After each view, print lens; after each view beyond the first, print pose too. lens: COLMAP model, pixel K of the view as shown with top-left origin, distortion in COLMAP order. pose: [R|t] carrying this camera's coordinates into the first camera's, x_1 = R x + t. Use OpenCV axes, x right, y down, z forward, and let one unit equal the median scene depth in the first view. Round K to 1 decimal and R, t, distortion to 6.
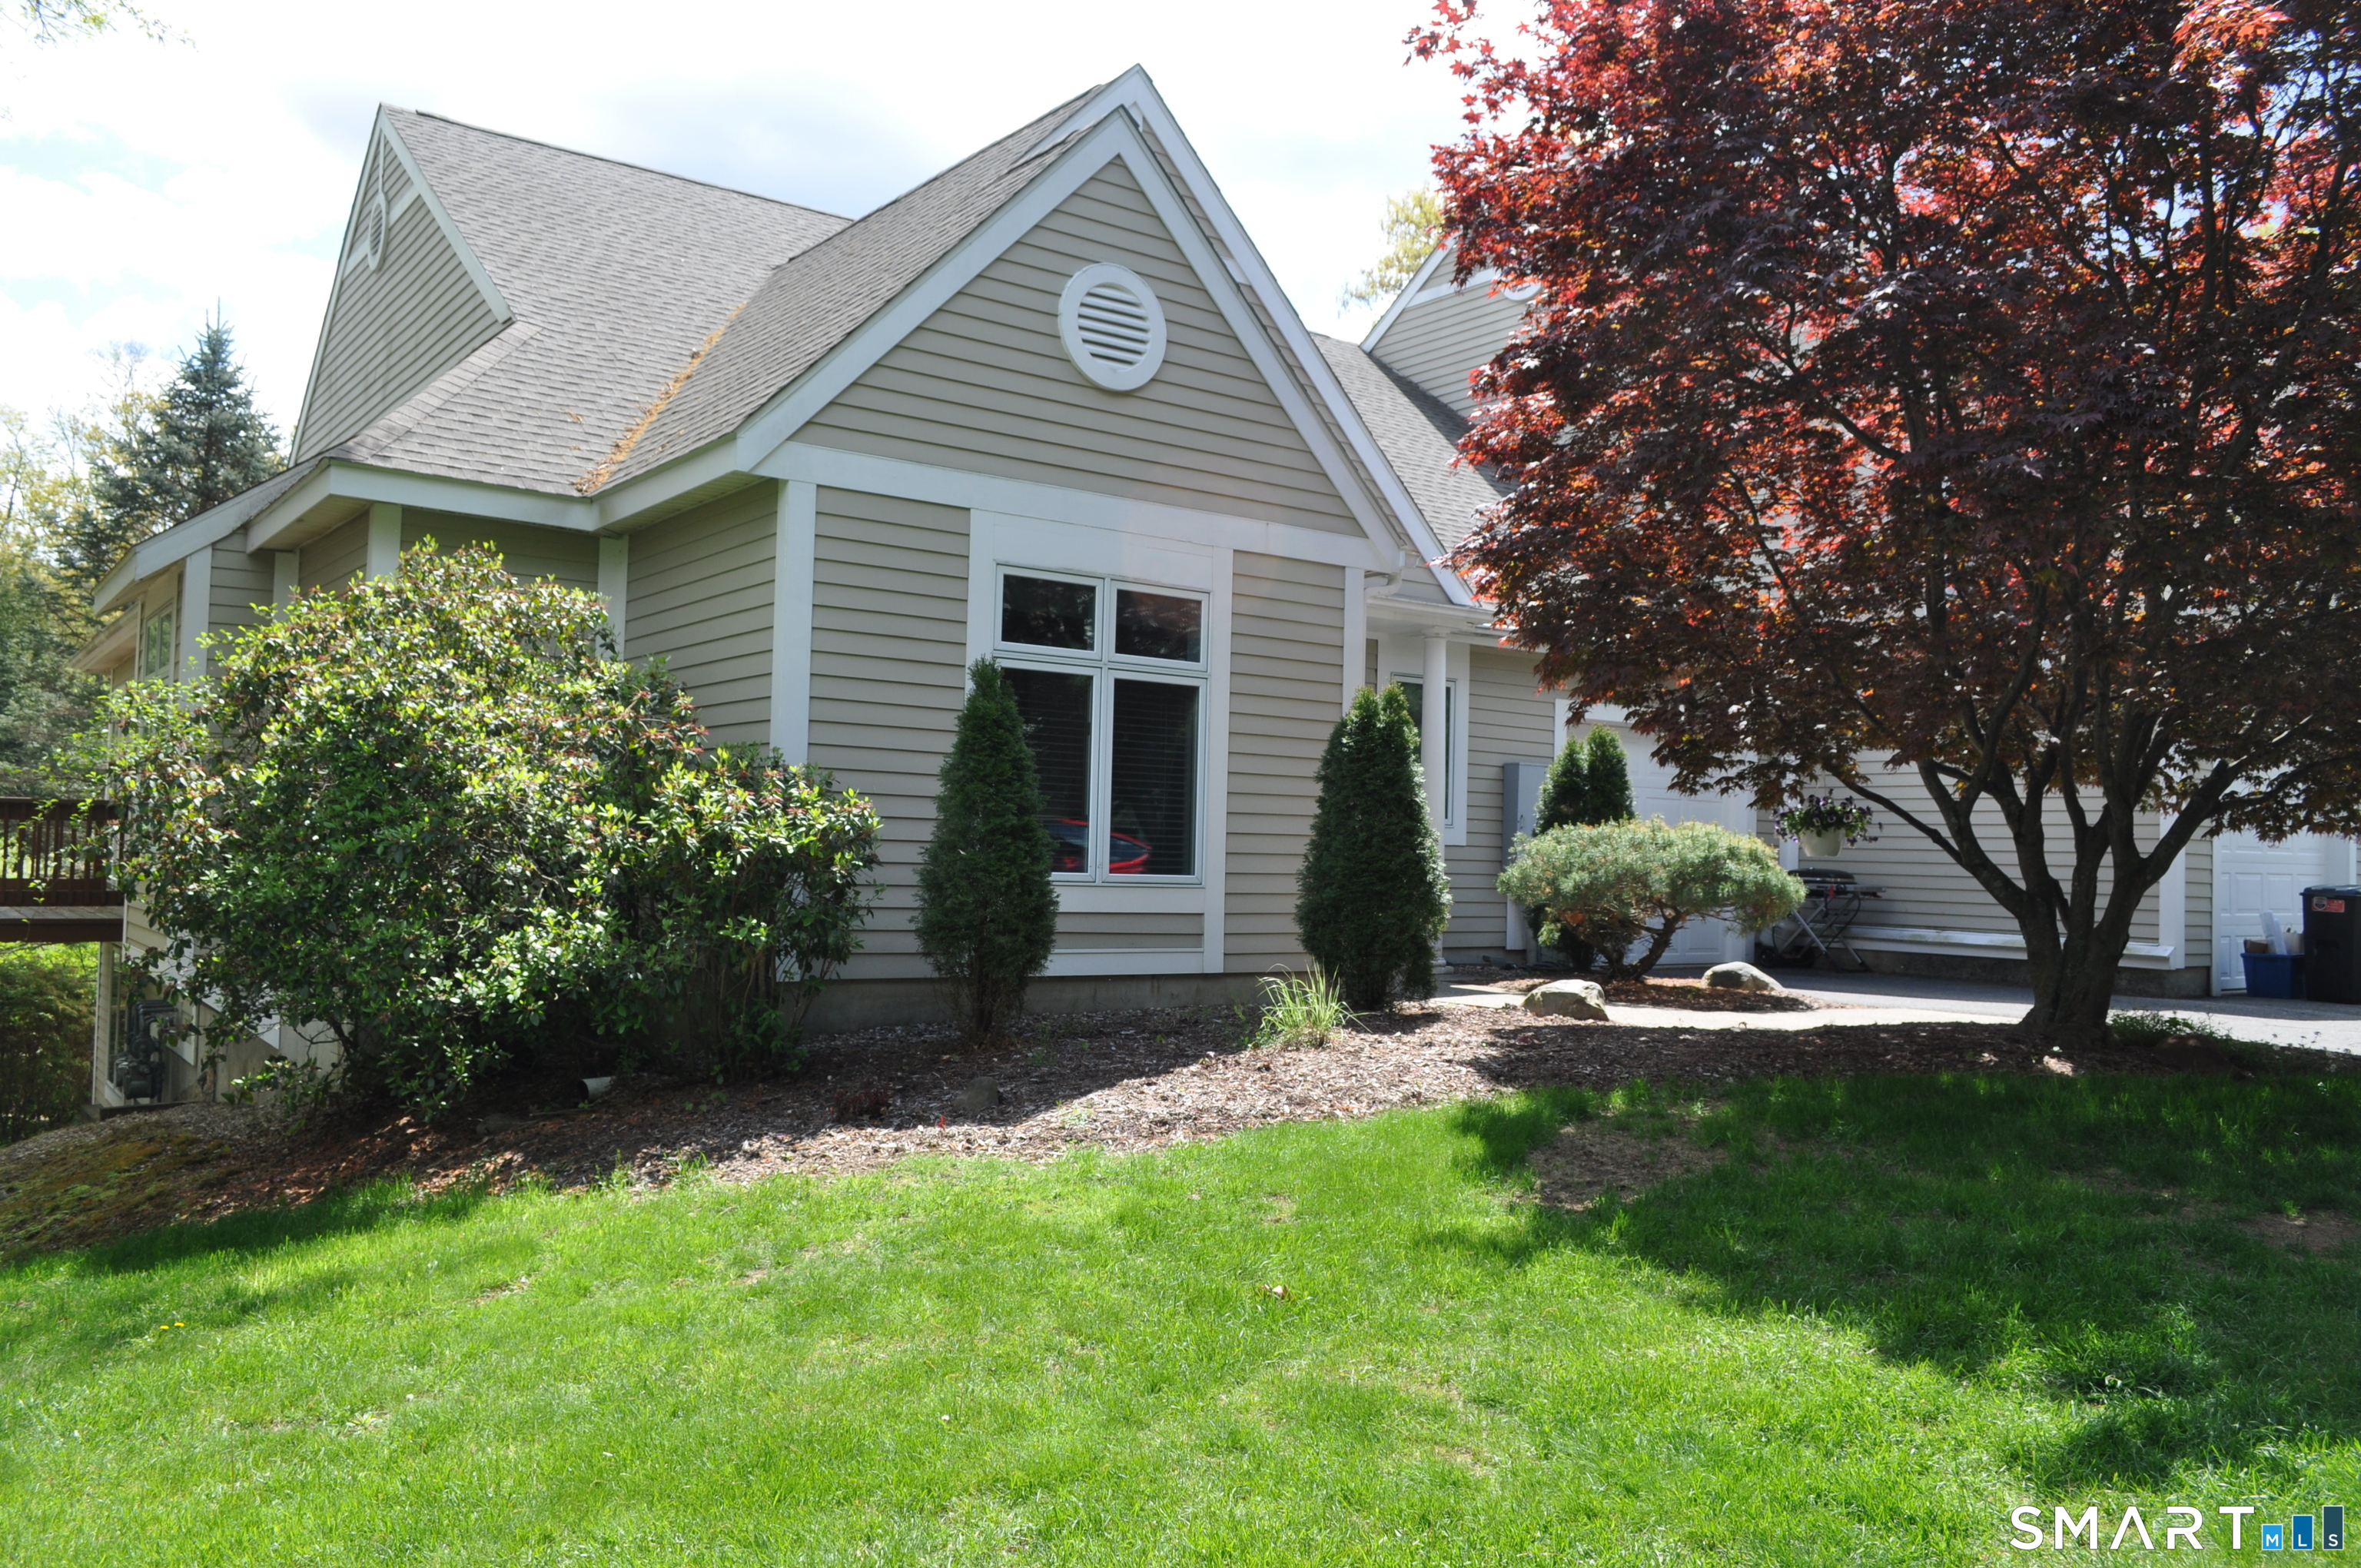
lens RADIAL K [[1844.8, 0, 1180.5], [0, 1844.8, 785.4], [0, 0, 1]] dist [-0.002947, 0.002639]
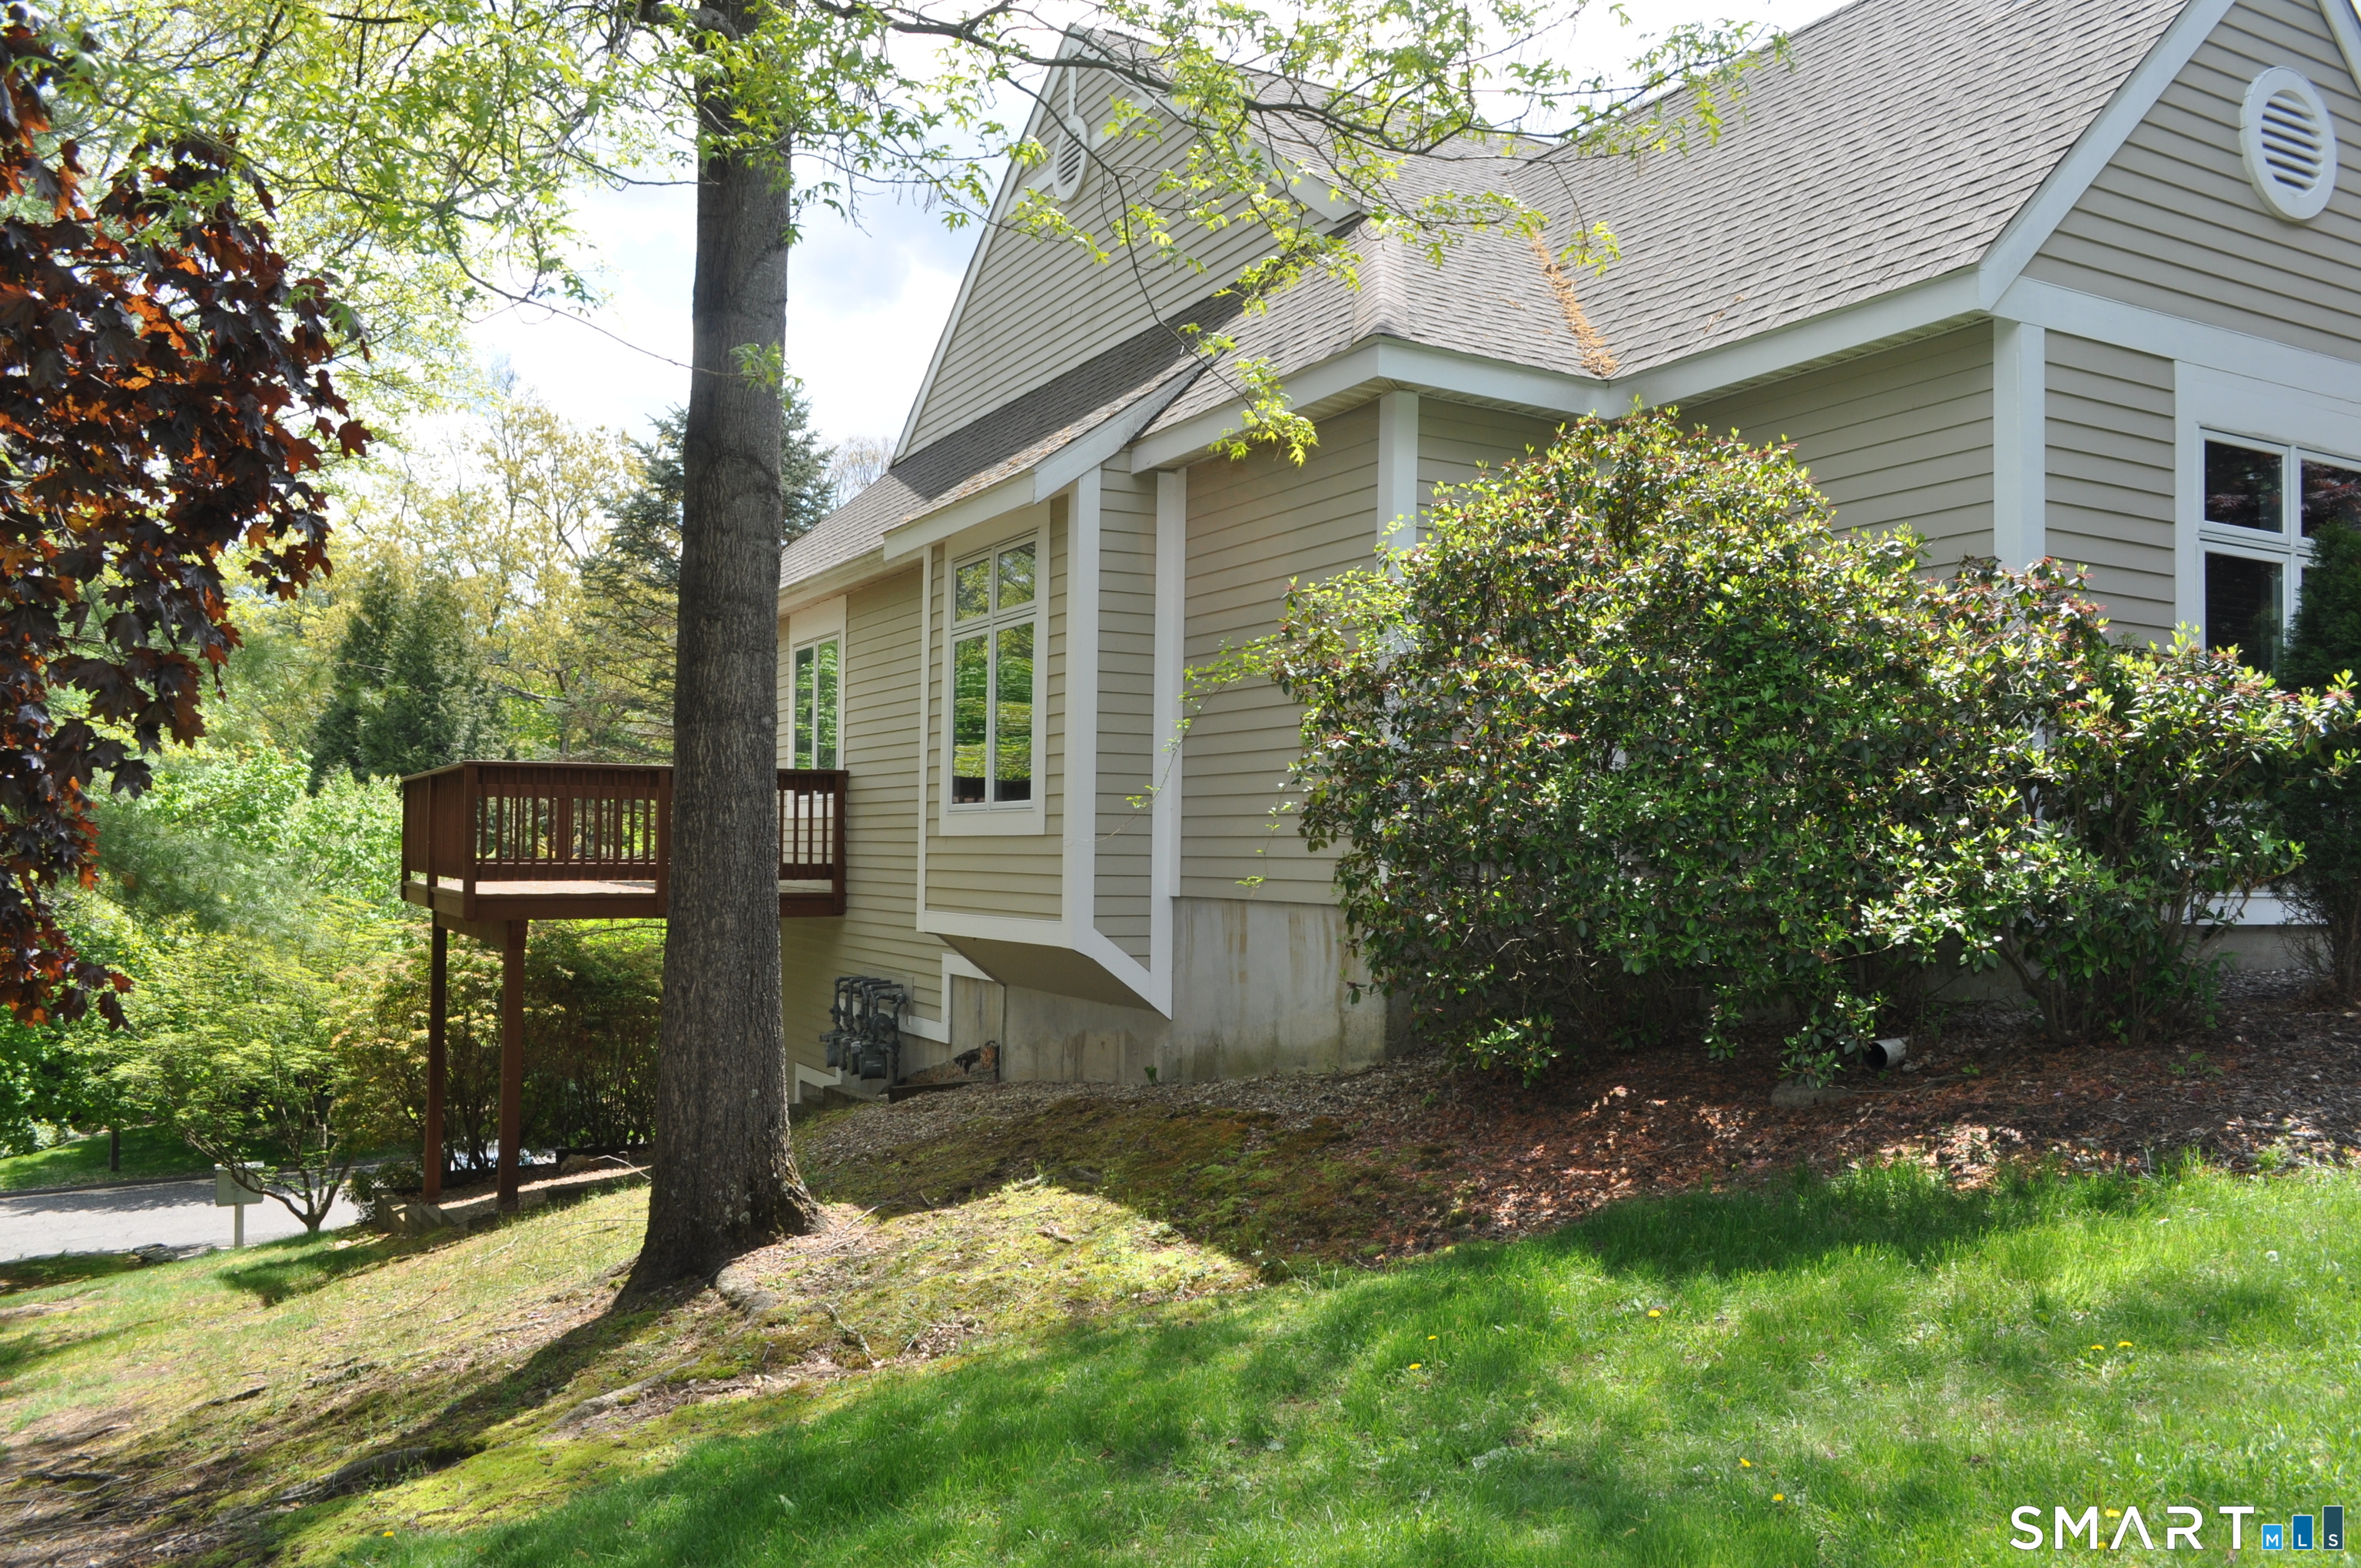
lens RADIAL K [[1844.8, 0, 1181.8], [0, 1844.8, 785.9], [0, 0, 1]] dist [-0.002947, 0.002639]
pose [[0.993593, -0.014732, -0.112053, -0.467239], [0.014356, 0.999888, -0.004163, 0.038359], [0.112102, 0.002528, 0.993694, 0.126612]]
